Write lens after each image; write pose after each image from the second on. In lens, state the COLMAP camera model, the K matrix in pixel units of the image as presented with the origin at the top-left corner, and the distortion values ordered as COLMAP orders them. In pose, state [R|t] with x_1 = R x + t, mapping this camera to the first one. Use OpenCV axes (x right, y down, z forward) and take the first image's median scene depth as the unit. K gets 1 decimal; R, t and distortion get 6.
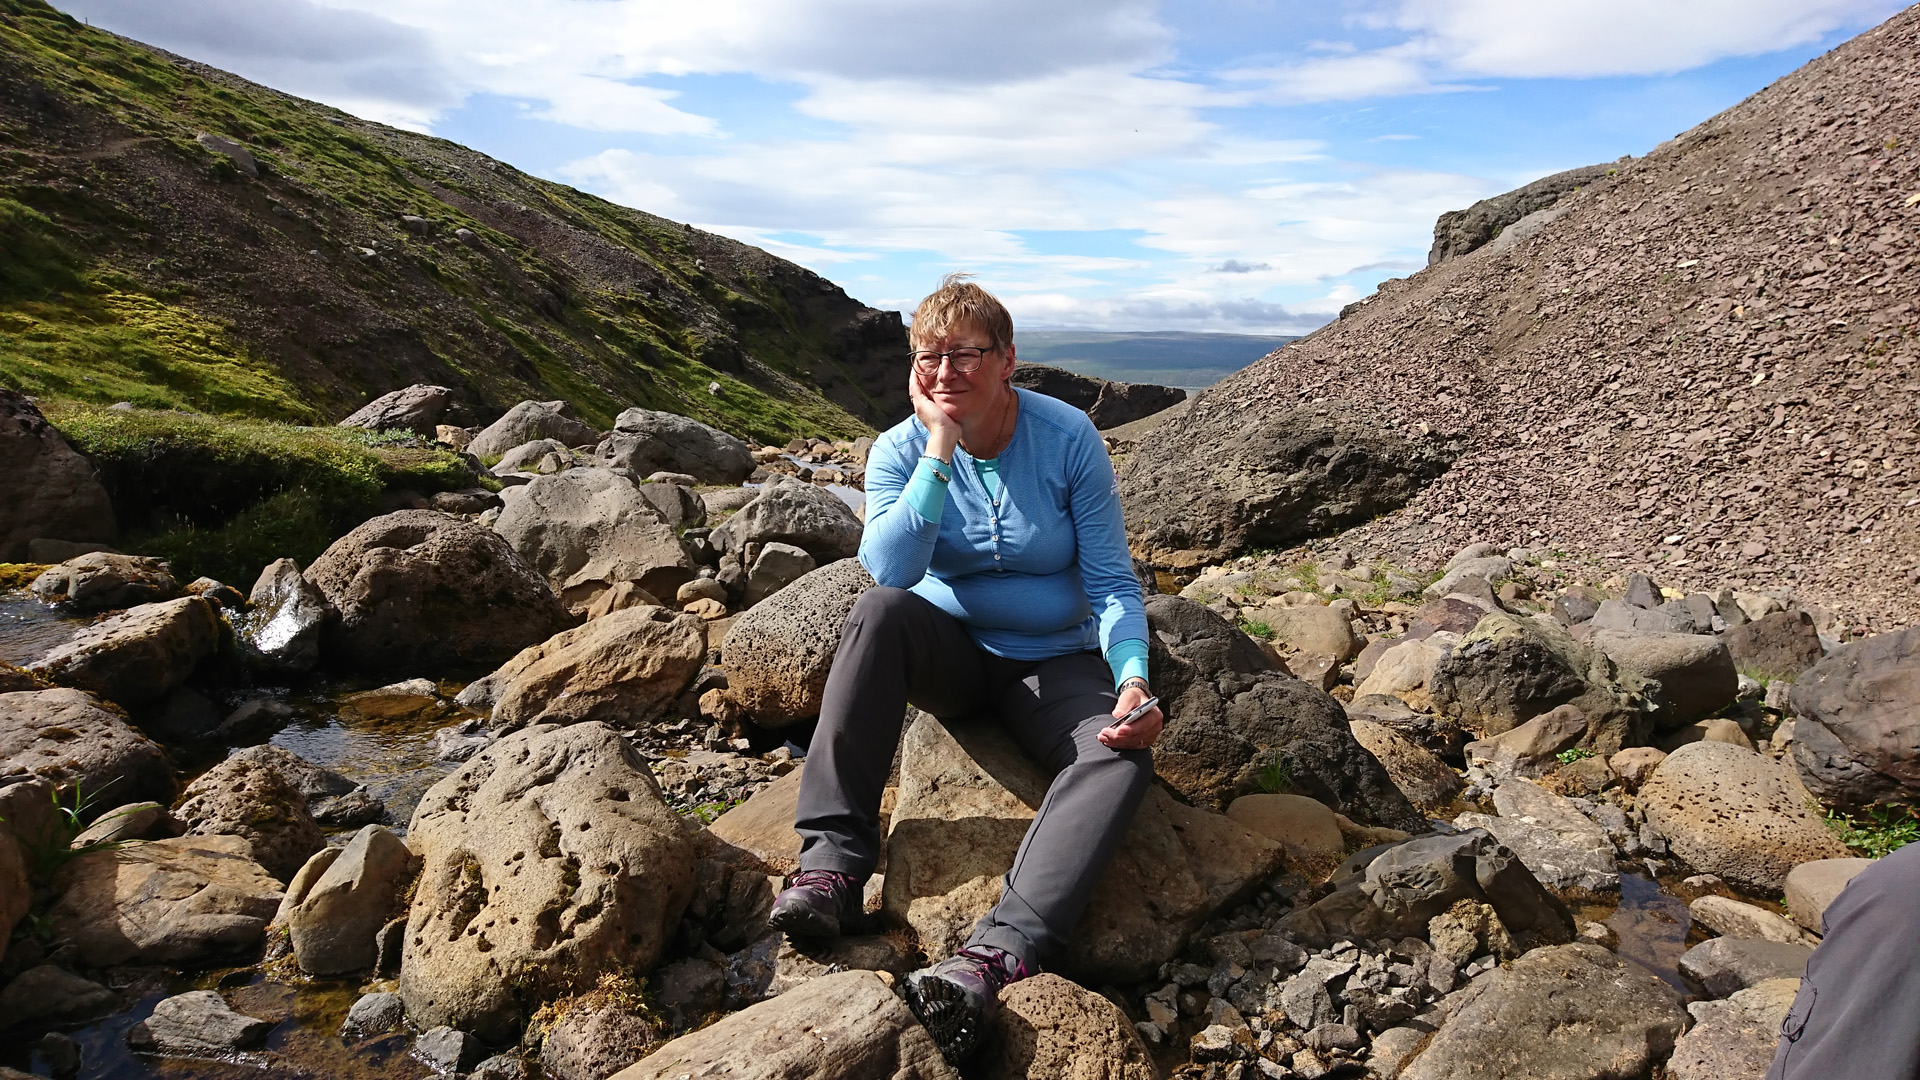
lens RADIAL K [[1172.8, 0, 965.2], [0, 1172.8, 545.8], [0, 0, 1]] dist [0.126076, -0.139208]
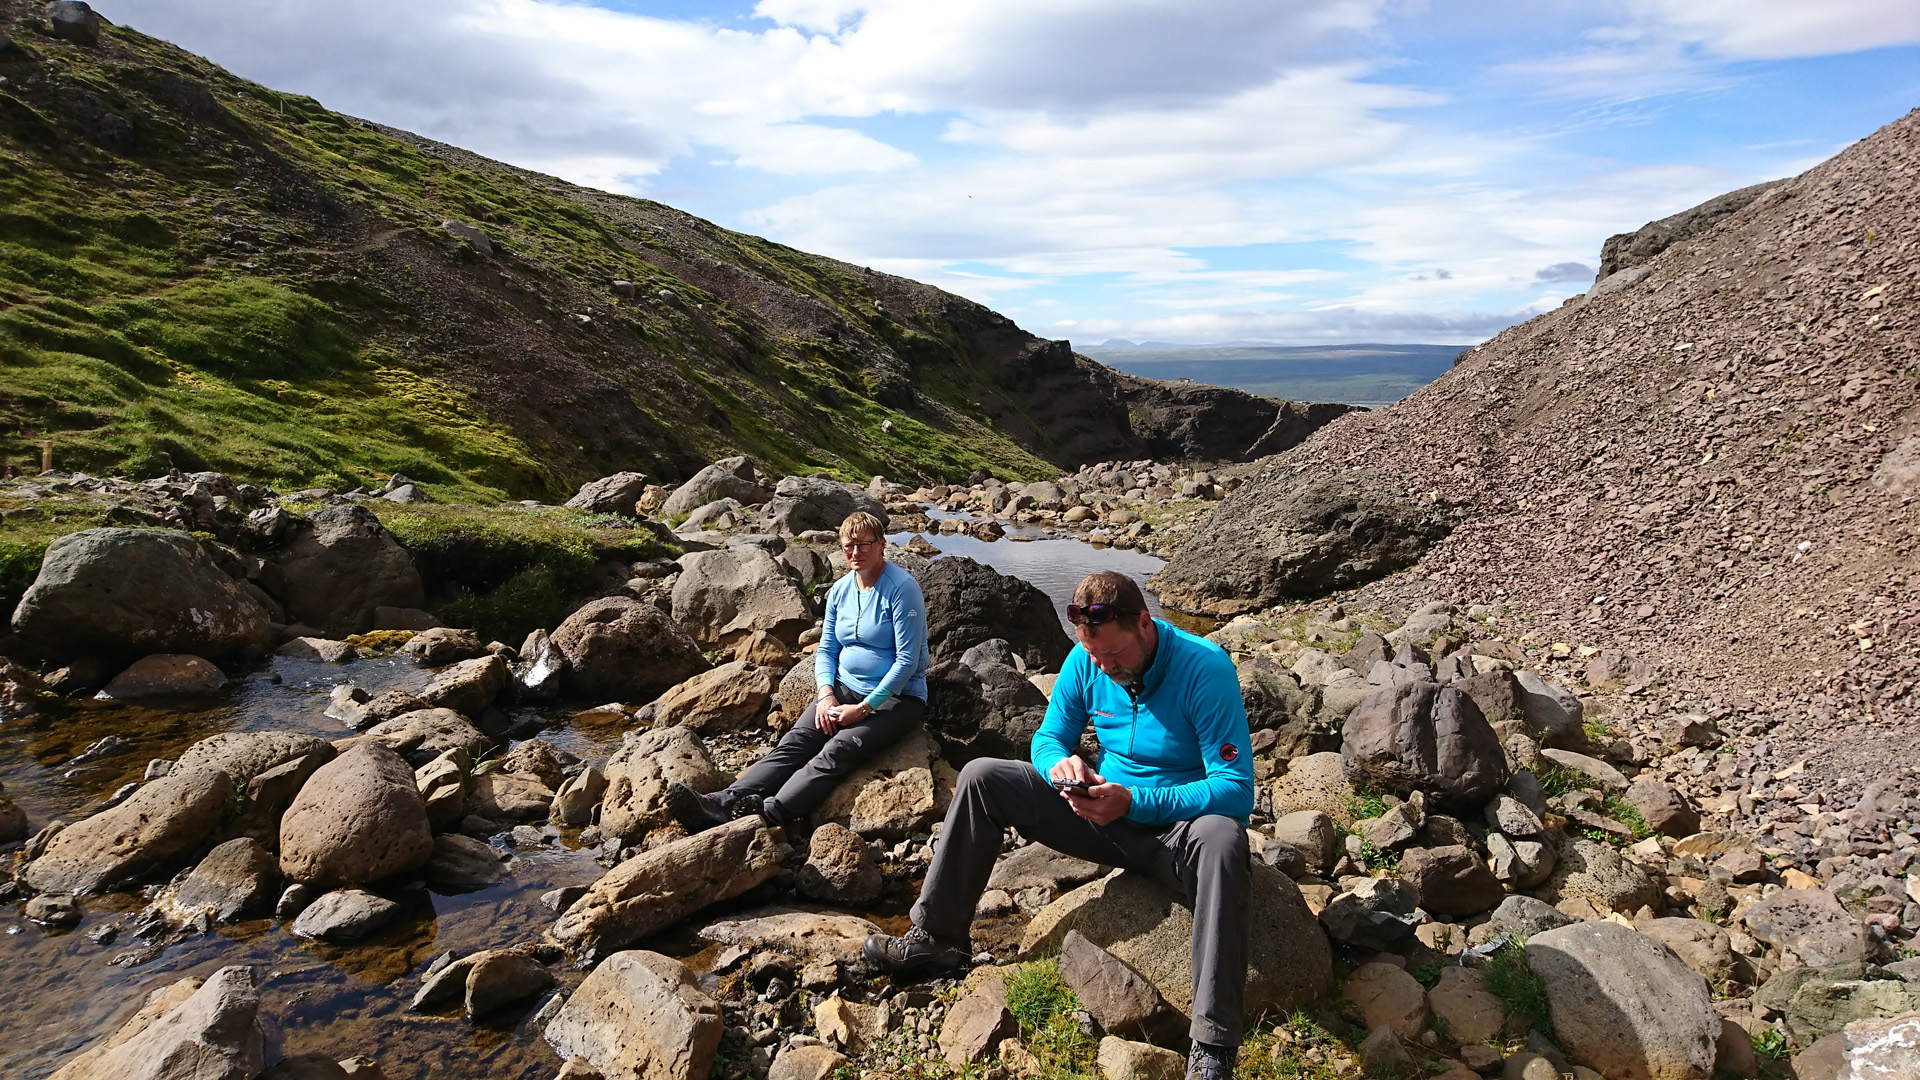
lens RADIAL K [[1172.8, 0, 965.2], [0, 1172.8, 545.8], [0, 0, 1]] dist [0.126076, -0.139208]
pose [[0.988771, -0.006024, -0.149315, 0.102762], [0.003006, 0.999787, -0.020433, -0.027081], [0.149406, 0.019754, 0.988579, -0.211510]]
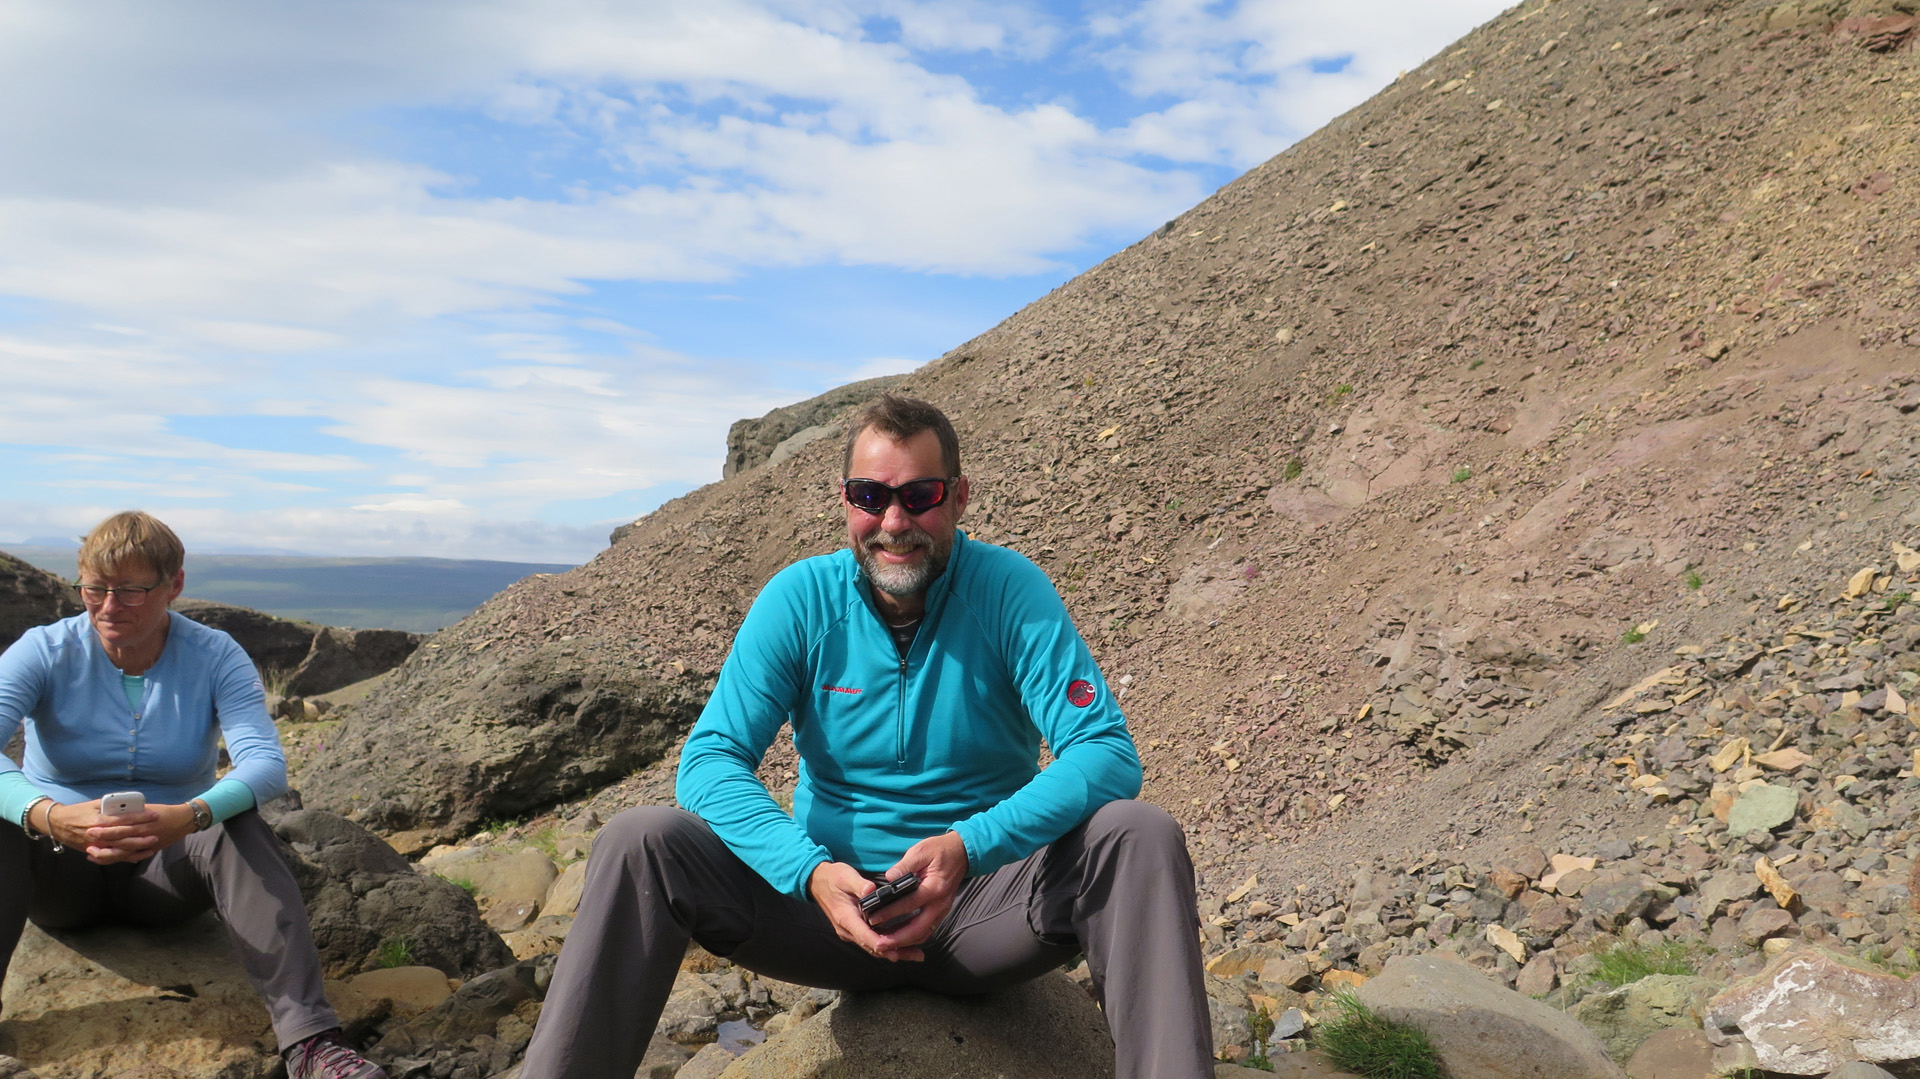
lens RADIAL K [[1612.5, 0, 960.0], [0, 1612.5, 539.5], [0, 0, 1]] dist [-0.028635, 0.007190]
pose [[0.879052, 0.002314, 0.476720, 0.002637], [0.087962, 0.982031, -0.166964, 0.024167], [-0.468541, 0.188704, 0.863053, -0.127203]]
